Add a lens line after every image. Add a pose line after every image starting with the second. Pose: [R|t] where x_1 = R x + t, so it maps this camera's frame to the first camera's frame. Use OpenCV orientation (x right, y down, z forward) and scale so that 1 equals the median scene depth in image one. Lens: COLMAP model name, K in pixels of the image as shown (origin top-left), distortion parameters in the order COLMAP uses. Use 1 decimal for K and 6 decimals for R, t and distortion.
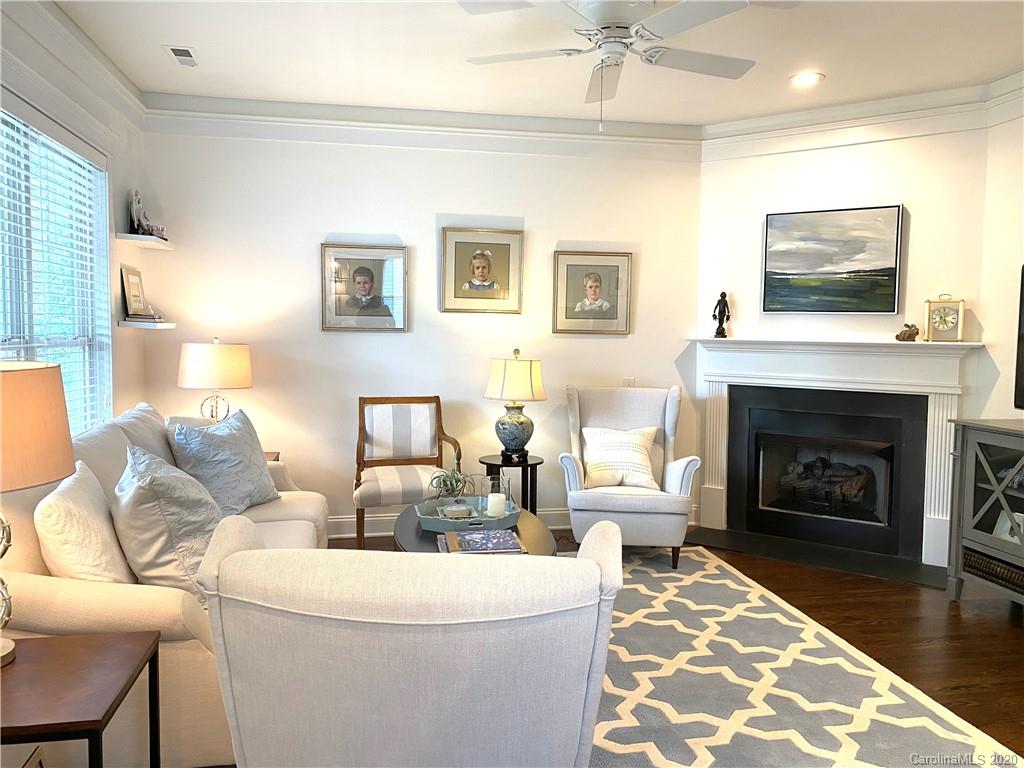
lens RADIAL K [[776.3, 0, 509.6], [0, 776.3, 379.7], [0, 0, 1]] dist [0.056397, -0.073991]
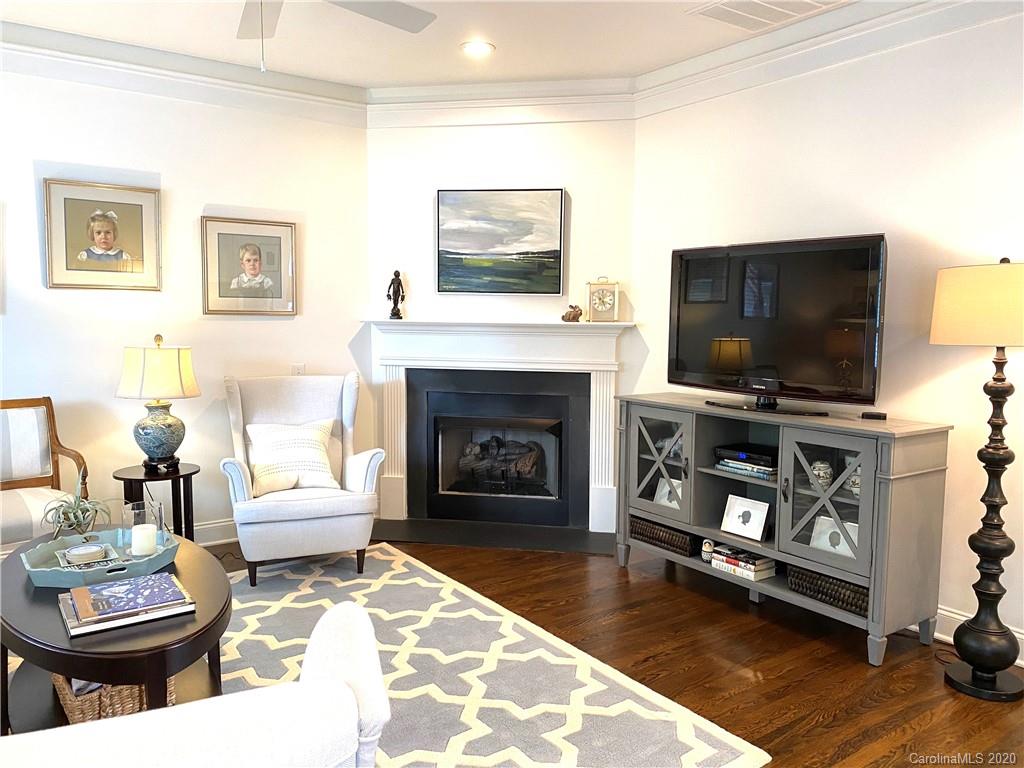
lens RADIAL K [[776.3, 0, 510.6], [0, 776.3, 379.5], [0, 0, 1]] dist [0.056397, -0.073991]
pose [[0.902790, -0.041962, 0.428029, -0.010952], [0.028803, 0.998894, 0.037176, -0.012871], [-0.429115, -0.021234, 0.903000, 0.100842]]
